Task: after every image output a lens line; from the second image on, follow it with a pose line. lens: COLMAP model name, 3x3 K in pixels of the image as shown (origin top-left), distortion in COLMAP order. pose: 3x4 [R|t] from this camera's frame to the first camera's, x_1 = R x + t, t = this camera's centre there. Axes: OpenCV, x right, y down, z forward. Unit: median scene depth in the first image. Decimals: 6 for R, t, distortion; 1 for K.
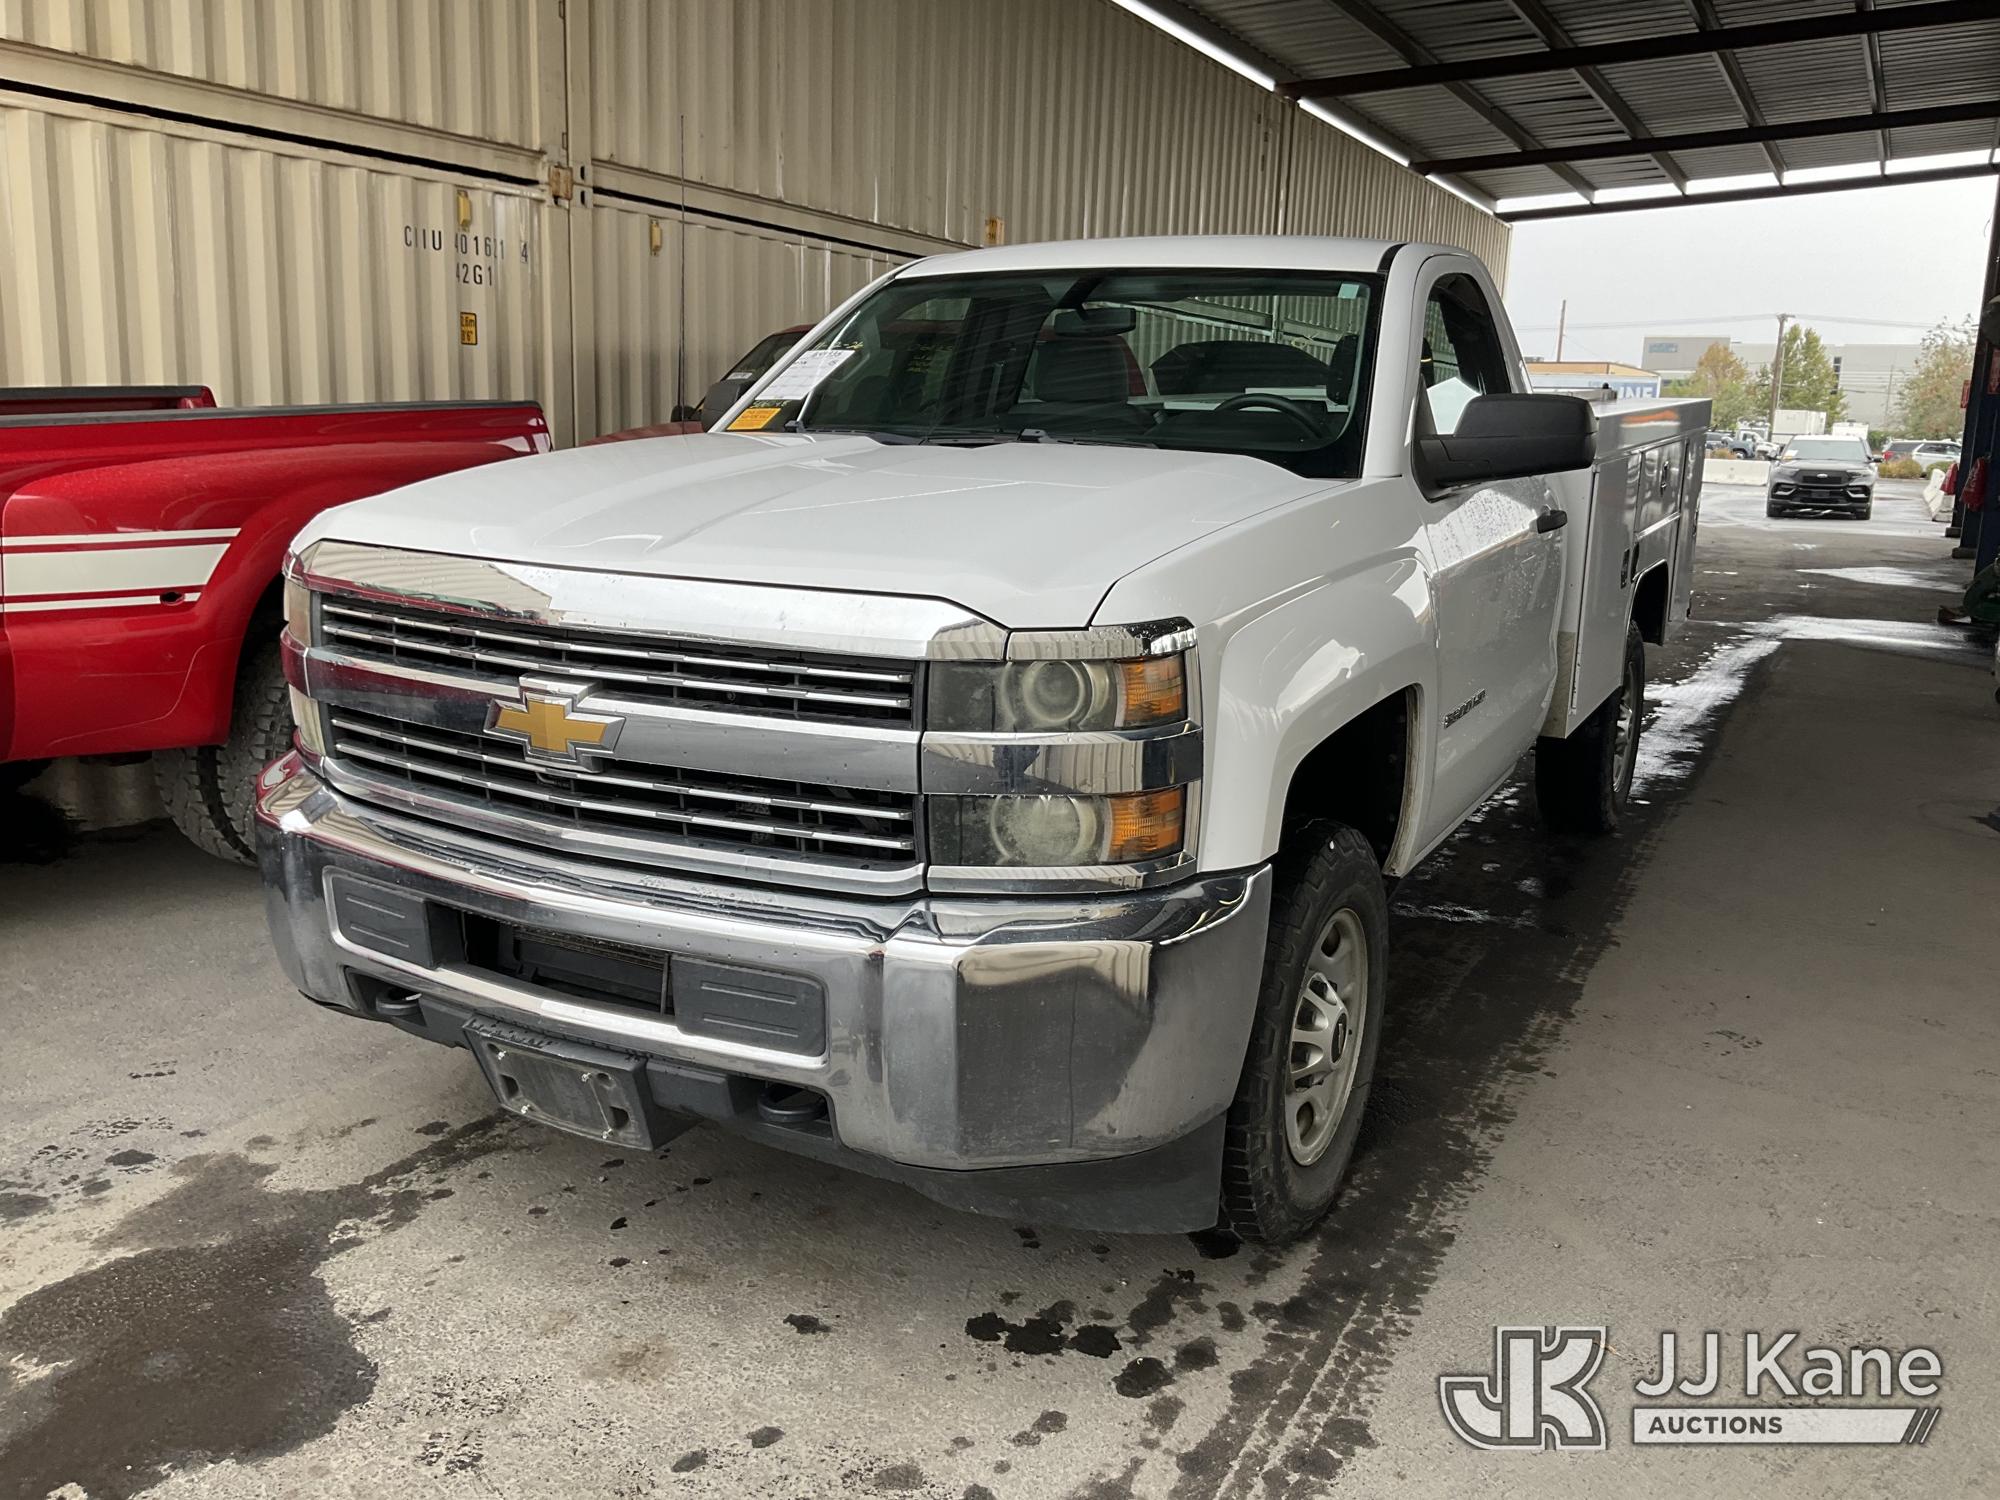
lens RADIAL K [[1698.3, 0, 1003.9], [0, 1698.3, 734.6], [0, 0, 1]] dist [0.102325, 0.004255]
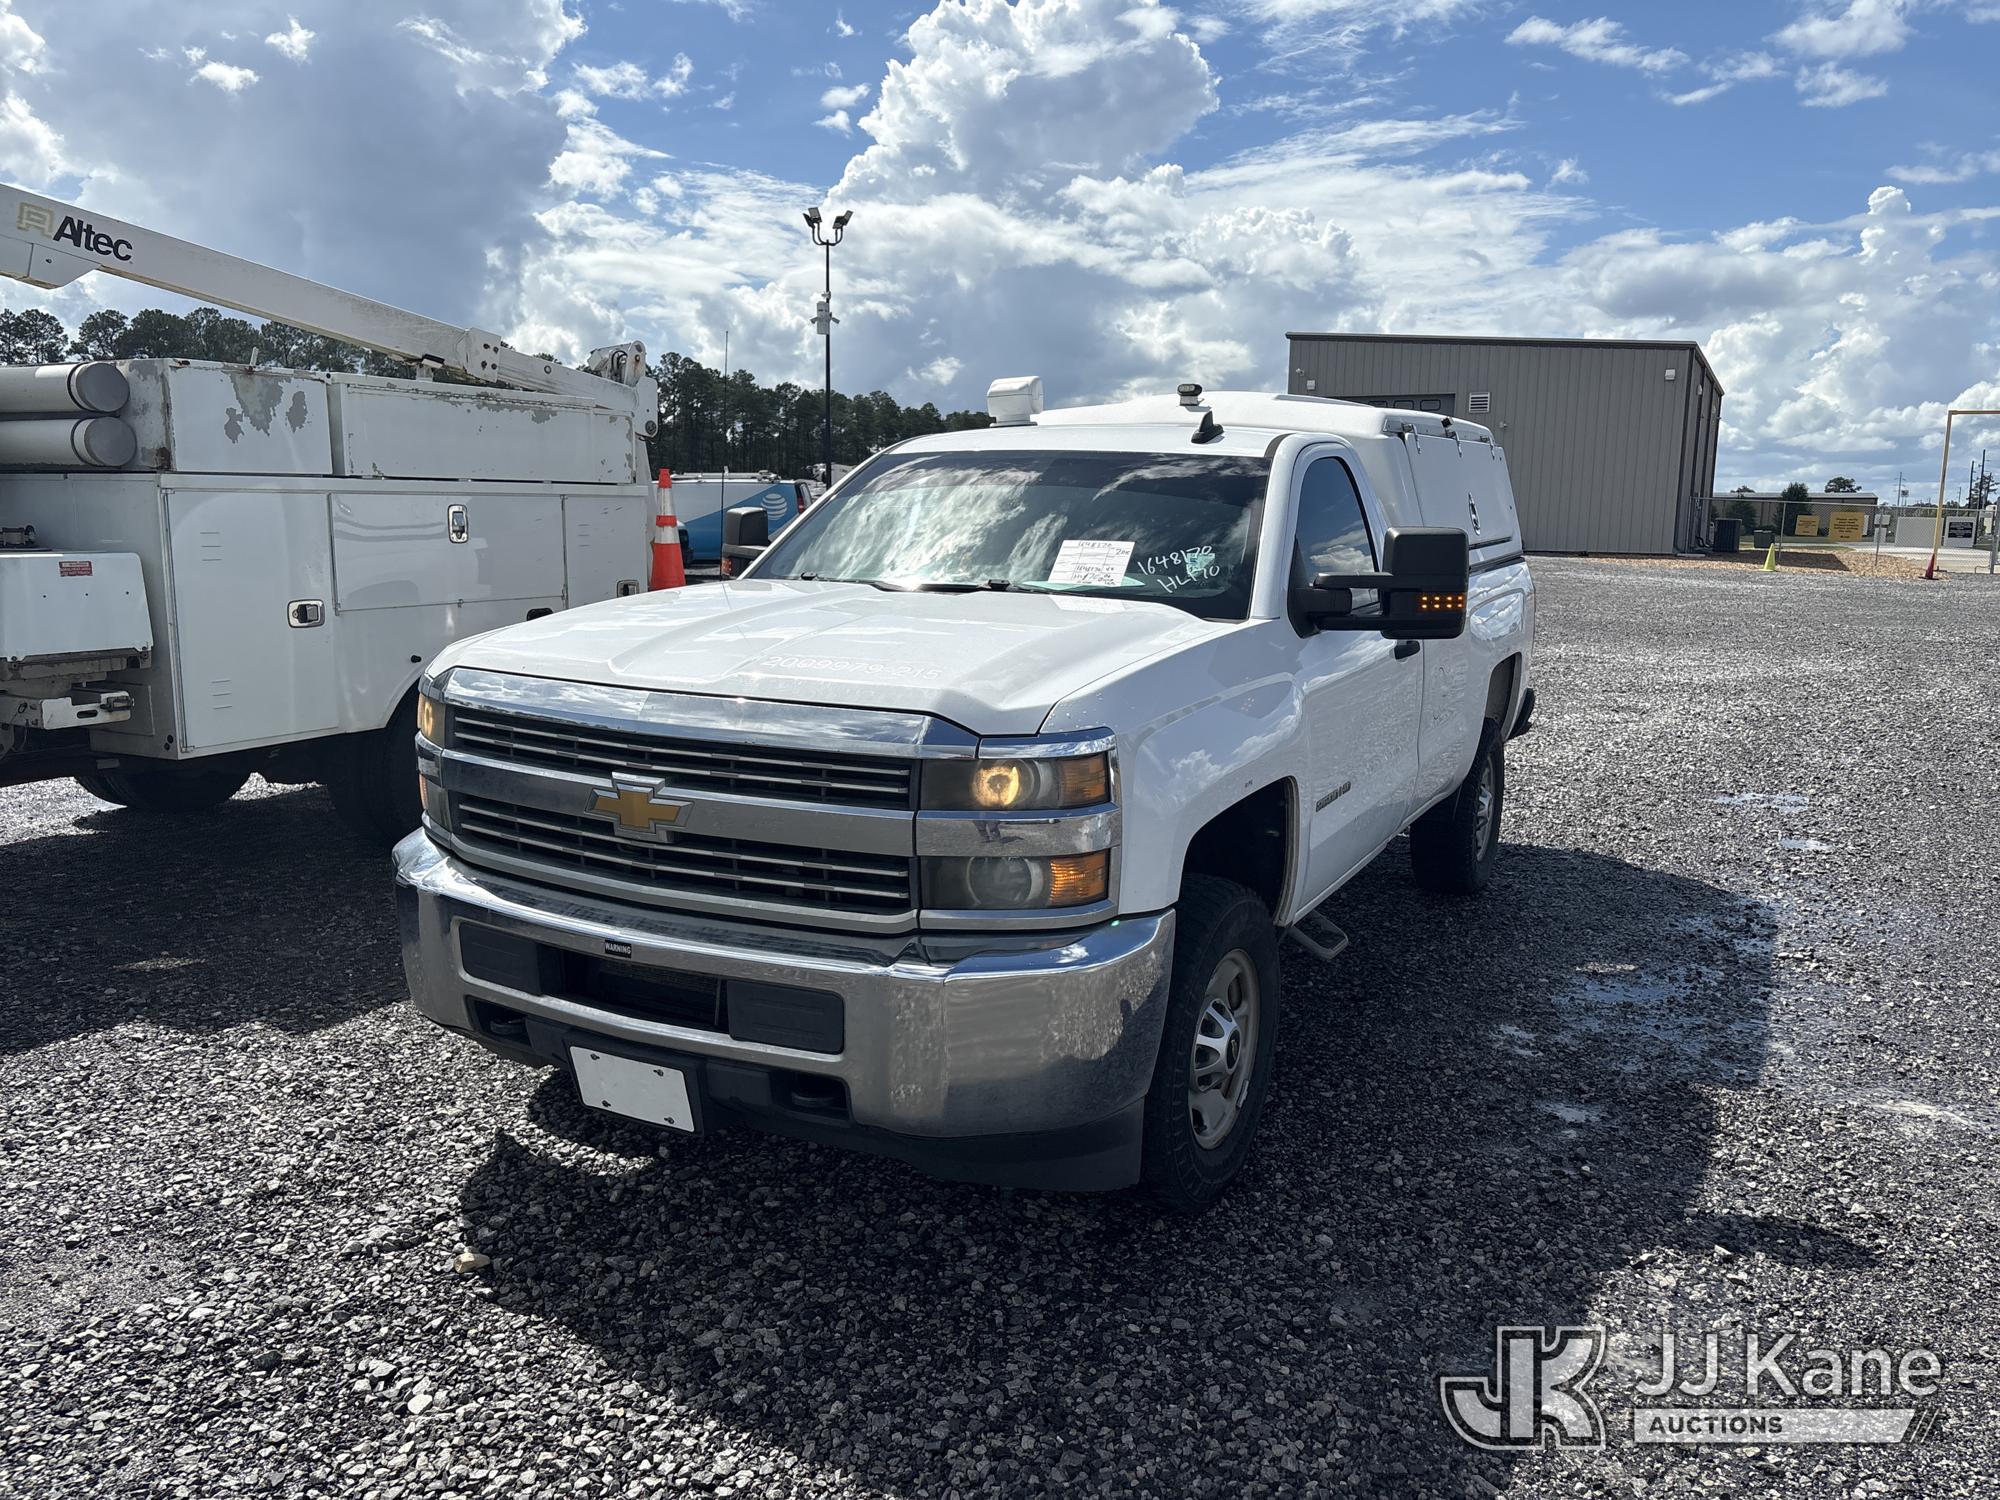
lens RADIAL K [[1559.4, 0, 988.5], [0, 1559.4, 758.9], [0, 0, 1]] dist [0.077658, 0.004951]
pose [[0.999915, -0.001648, 0.012925, -0.005493], [0.002199, 0.999085, -0.042707, 0.009038], [-0.012843, 0.042732, 0.999004, -0.226964]]
